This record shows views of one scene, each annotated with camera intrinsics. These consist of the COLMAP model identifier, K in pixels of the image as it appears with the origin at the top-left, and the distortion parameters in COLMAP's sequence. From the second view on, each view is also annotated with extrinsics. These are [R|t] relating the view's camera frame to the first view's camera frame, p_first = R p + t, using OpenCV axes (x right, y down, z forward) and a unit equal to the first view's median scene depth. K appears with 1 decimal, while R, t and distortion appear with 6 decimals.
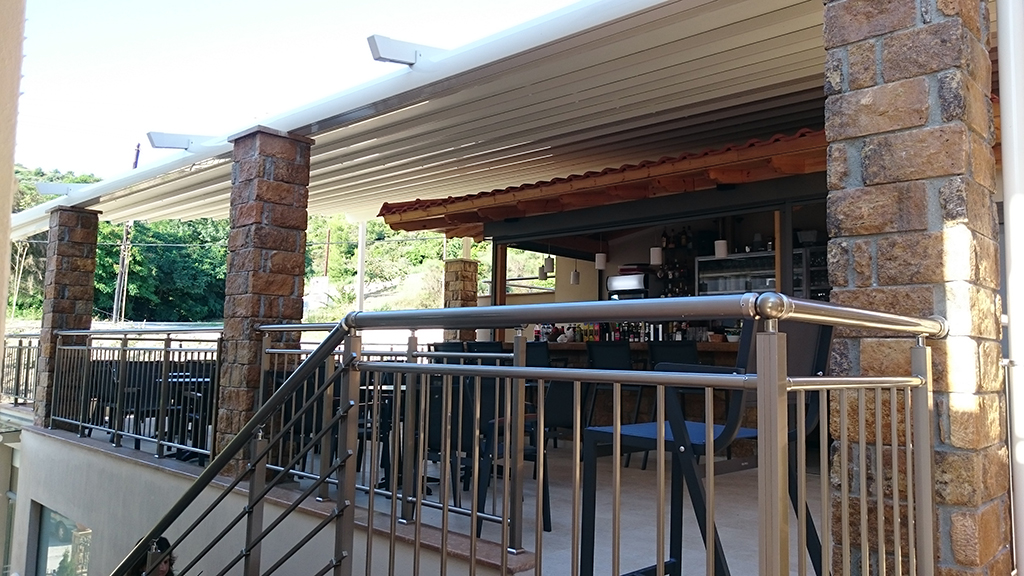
lens RADIAL K [[745.3, 0, 511.9], [0, 745.3, 286.4], [0, 0, 1]] dist [0.005746, 0.000979]
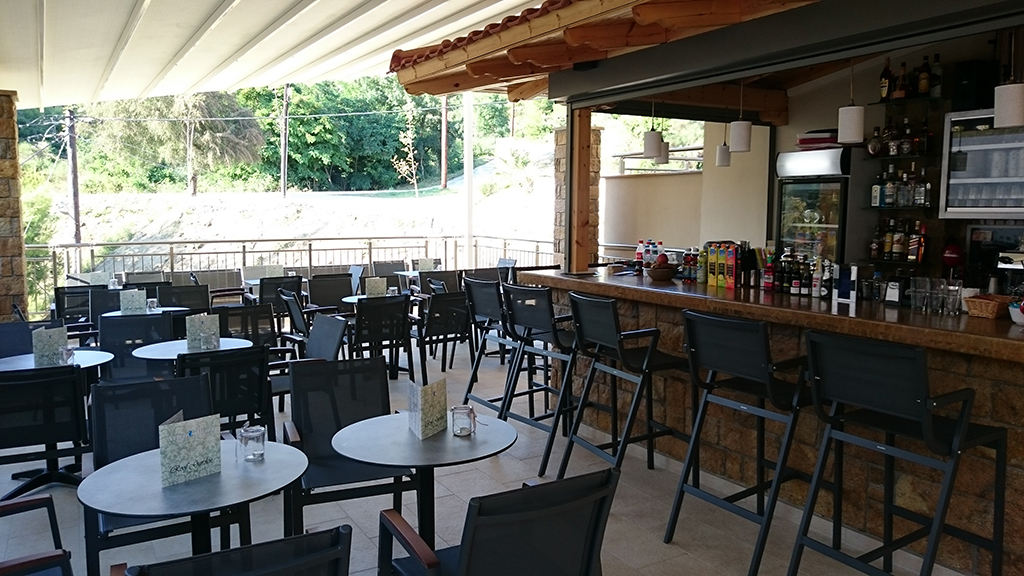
lens RADIAL K [[745.3, 0, 510.5], [0, 745.3, 281.6], [0, 0, 1]] dist [0.005746, 0.000979]
pose [[0.959827, 0.014127, -0.280237, 0.096645], [0.038856, 0.982417, 0.182609, -0.030418], [0.277890, -0.186162, 0.942402, 0.380185]]
